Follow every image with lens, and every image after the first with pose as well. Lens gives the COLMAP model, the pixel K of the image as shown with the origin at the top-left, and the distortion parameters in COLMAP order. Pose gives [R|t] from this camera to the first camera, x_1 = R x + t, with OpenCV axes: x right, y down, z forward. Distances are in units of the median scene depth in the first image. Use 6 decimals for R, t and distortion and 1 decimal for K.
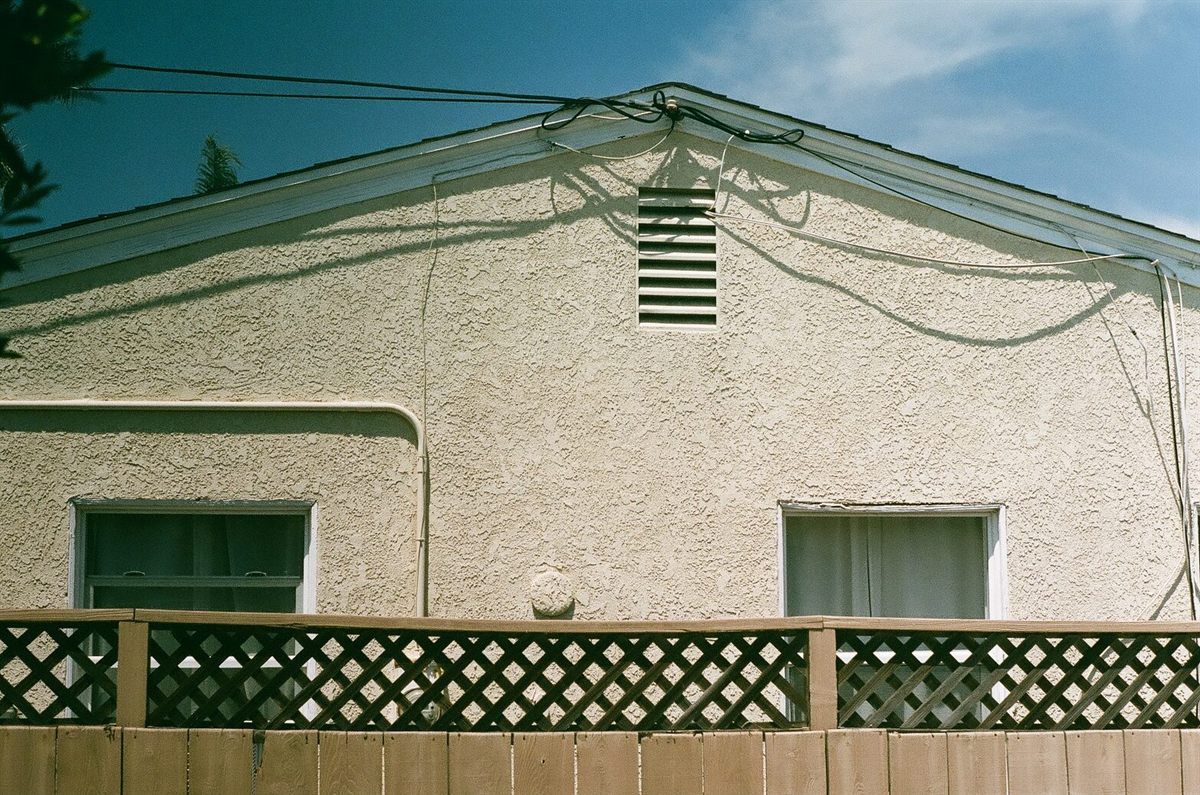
lens RADIAL K [[1910.9, 0, 598.1], [0, 1910.9, 297.9], [0, 0, 1]] dist [0.009288, -0.046251]
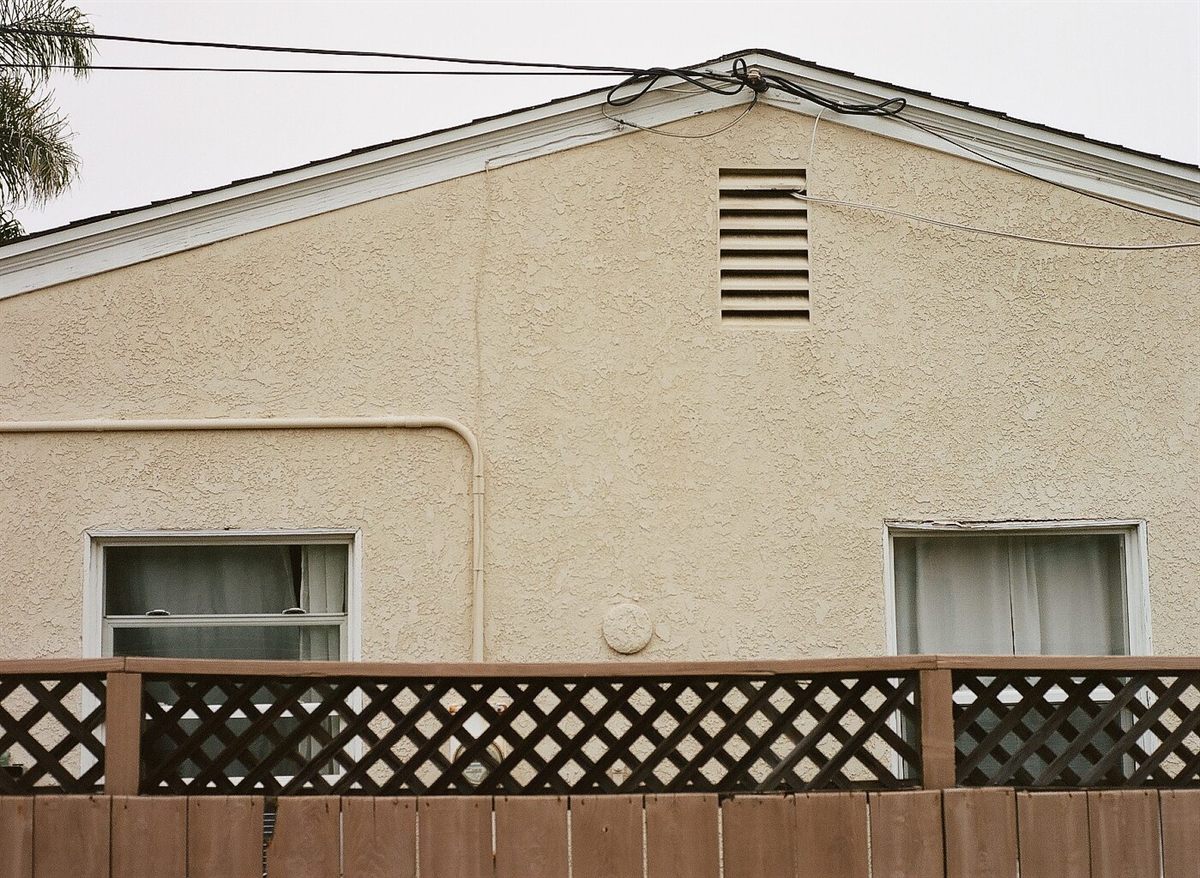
lens RADIAL K [[1853.5, 0, 633.6], [0, 1853.5, 365.3], [0, 0, 1]] dist [0.017920, 0.095214]
pose [[0.998742, -0.020137, -0.045921, 0.020853], [0.020997, 0.999611, 0.018332, 0.017978], [0.045534, -0.019273, 0.998777, 0.150266]]
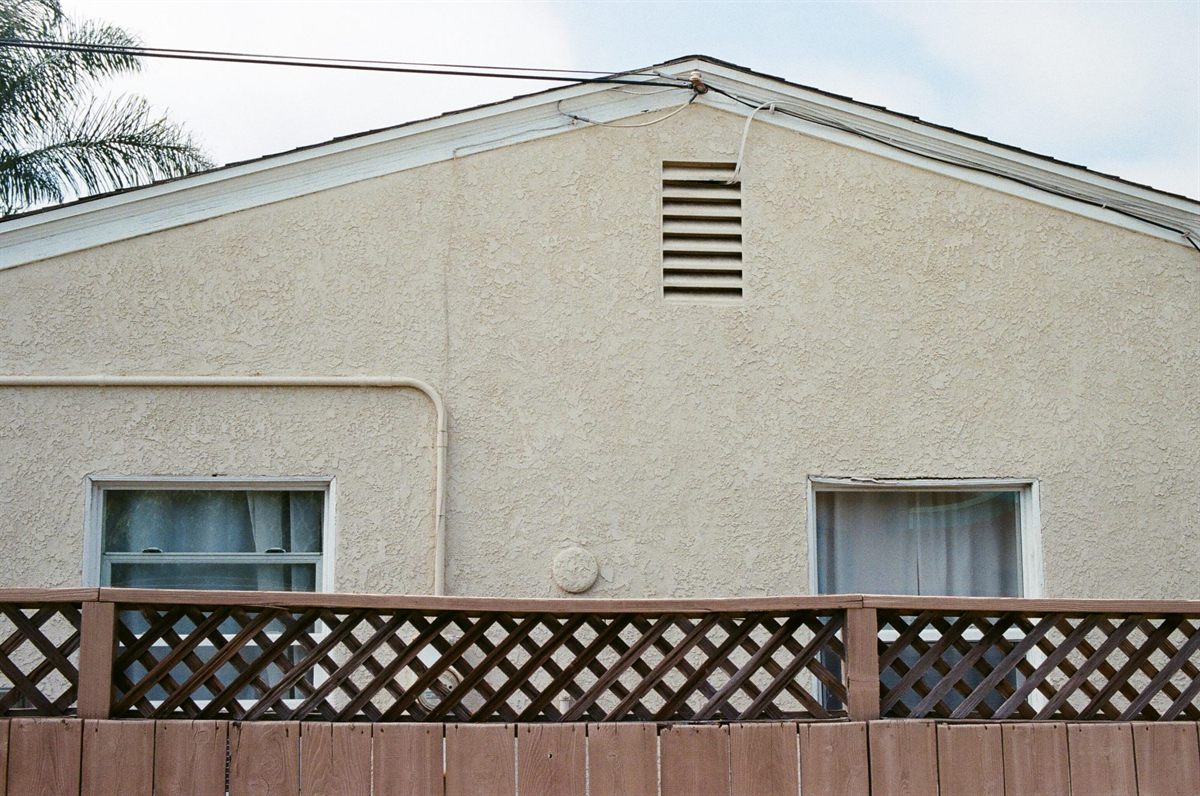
lens RADIAL K [[1445.9, 0, 598.9], [0, 1445.9, 370.8], [0, 0, 1]] dist [-0.057299, 0.348585]
pose [[0.999266, -0.006552, -0.037738, 0.016946], [0.007118, 0.999864, 0.014882, 0.042632], [0.037635, -0.015140, 0.999177, 0.269055]]
